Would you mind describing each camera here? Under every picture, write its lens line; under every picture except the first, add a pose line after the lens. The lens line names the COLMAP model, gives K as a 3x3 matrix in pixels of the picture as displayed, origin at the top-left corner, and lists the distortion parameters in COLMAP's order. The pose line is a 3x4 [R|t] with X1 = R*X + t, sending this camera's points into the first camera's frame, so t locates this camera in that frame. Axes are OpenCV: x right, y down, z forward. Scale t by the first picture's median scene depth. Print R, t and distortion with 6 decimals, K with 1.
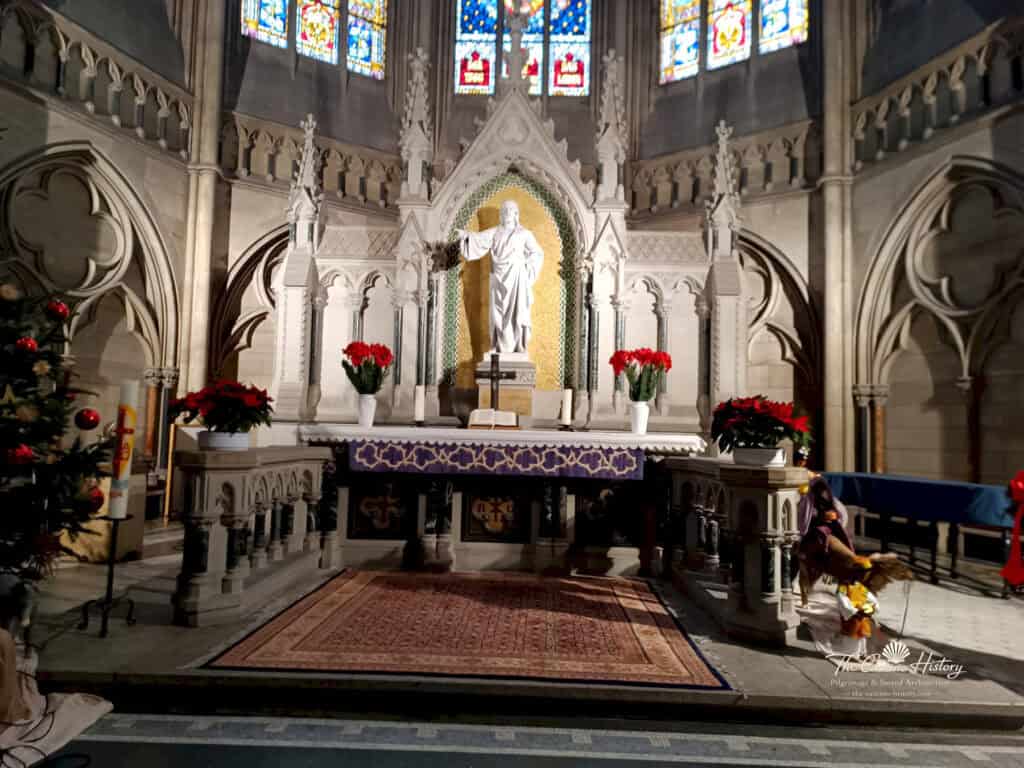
lens RADIAL K [[691.0, 0, 512.0], [0, 691.0, 384.0], [0, 0, 1]] dist [0.055717, -0.054151]
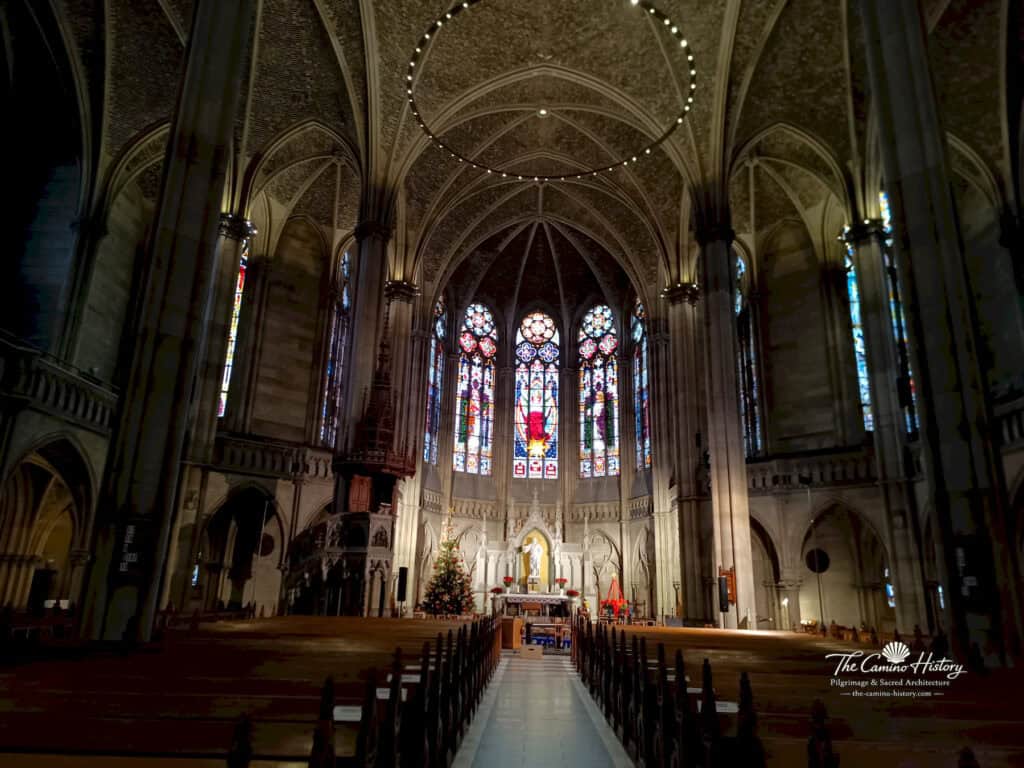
lens RADIAL K [[691.0, 0, 512.0], [0, 691.0, 384.0], [0, 0, 1]] dist [0.055717, -0.054151]
pose [[0.999989, 0.003872, -0.002748, -0.127956], [-0.004384, 0.975172, -0.221407, -0.231190], [0.001823, 0.221416, 0.975178, -3.186592]]
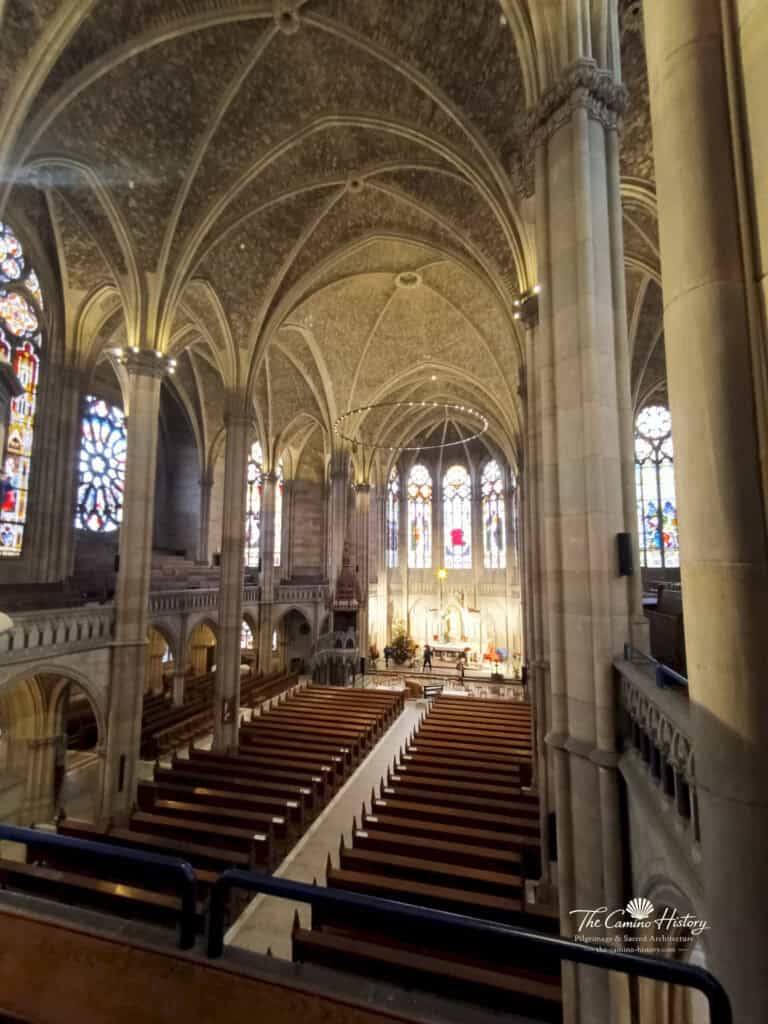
lens RADIAL K [[467.1, 0, 384.0], [0, 467.1, 512.0], [0, 0, 1]] dist [0.002287, 0.001060]
pose [[0.970212, -0.044632, -0.238110, 0.514466], [0.033049, 0.998078, -0.052420, -1.049116], [0.239992, 0.042989, 0.969822, -3.967242]]
